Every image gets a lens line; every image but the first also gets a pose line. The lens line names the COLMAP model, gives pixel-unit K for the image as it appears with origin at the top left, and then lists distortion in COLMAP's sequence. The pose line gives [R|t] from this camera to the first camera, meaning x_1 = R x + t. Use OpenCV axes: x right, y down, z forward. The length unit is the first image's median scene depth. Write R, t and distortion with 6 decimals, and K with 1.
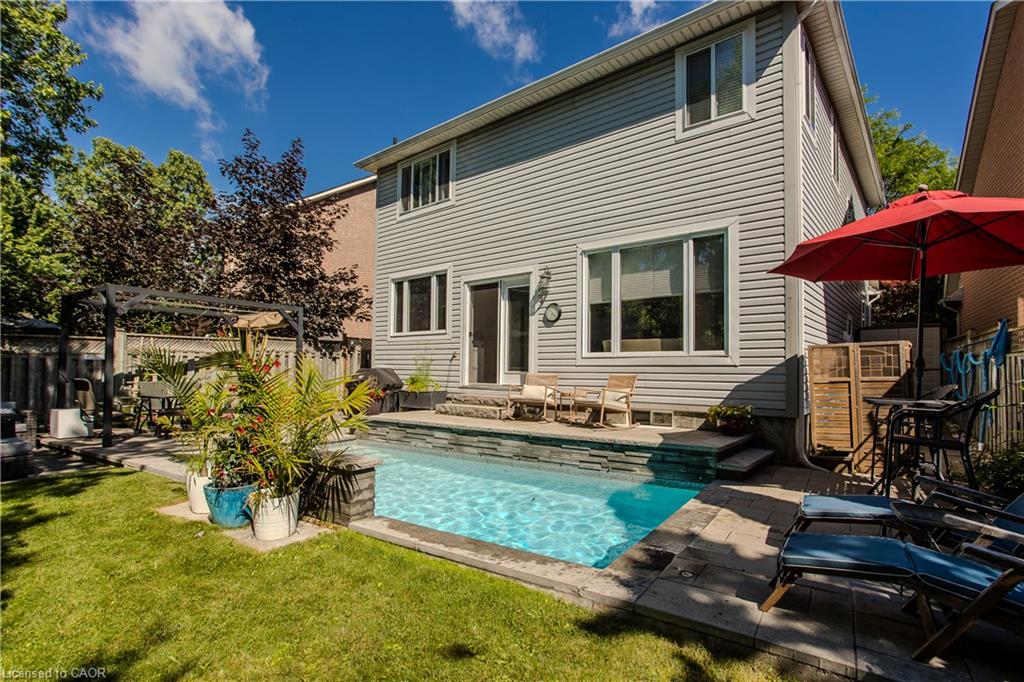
lens RADIAL K [[493.7, 0, 486.6], [0, 493.7, 353.3], [0, 0, 1]] dist [-0.011869, 0.006026]
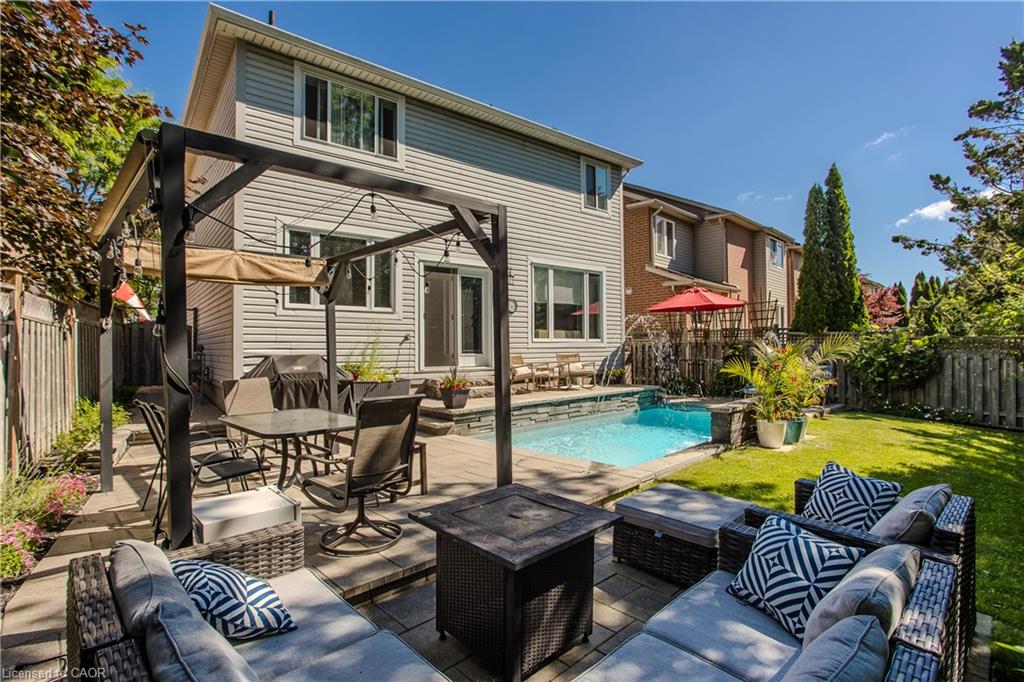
lens RADIAL K [[493.7, 0, 511.4], [0, 493.7, 341.8], [0, 0, 1]] dist [-0.011869, 0.006026]
pose [[0.201858, 0.005288, 0.979400, -1.165678], [-0.016101, 0.999868, -0.002080, 0.012263], [-0.979282, -0.015349, 0.201917, 0.808990]]
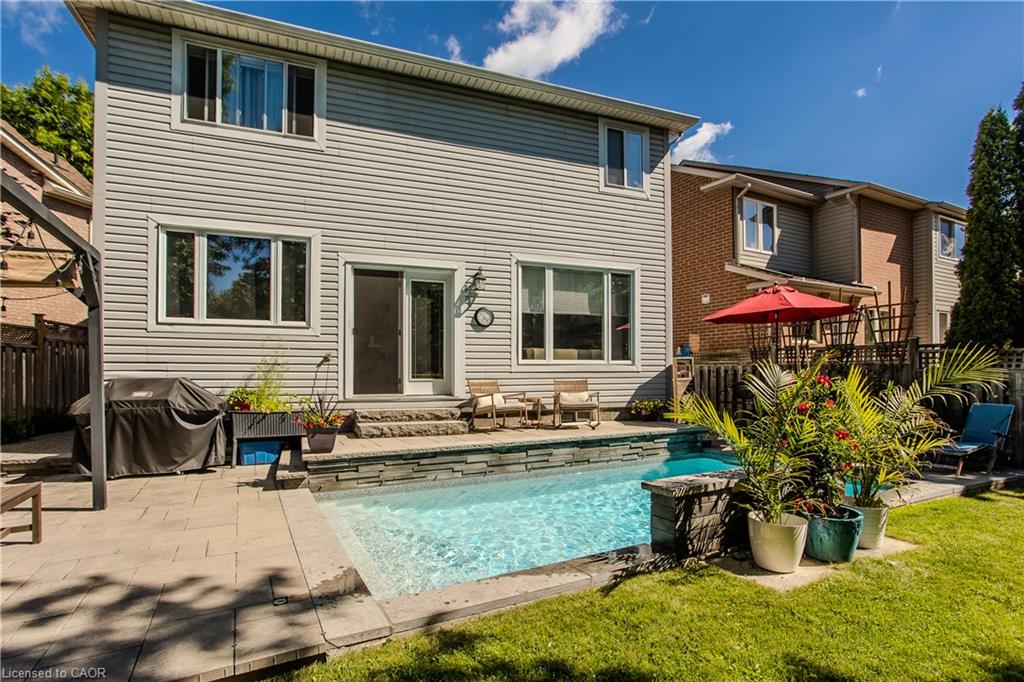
lens RADIAL K [[493.7, 0, 497.4], [0, 493.7, 367.9], [0, 0, 1]] dist [-0.011869, 0.006026]
pose [[0.486369, 0.002729, 0.873749, -0.753197], [-0.017741, 0.999820, 0.006753, 0.010772], [-0.873574, -0.018785, 0.486330, 0.553453]]
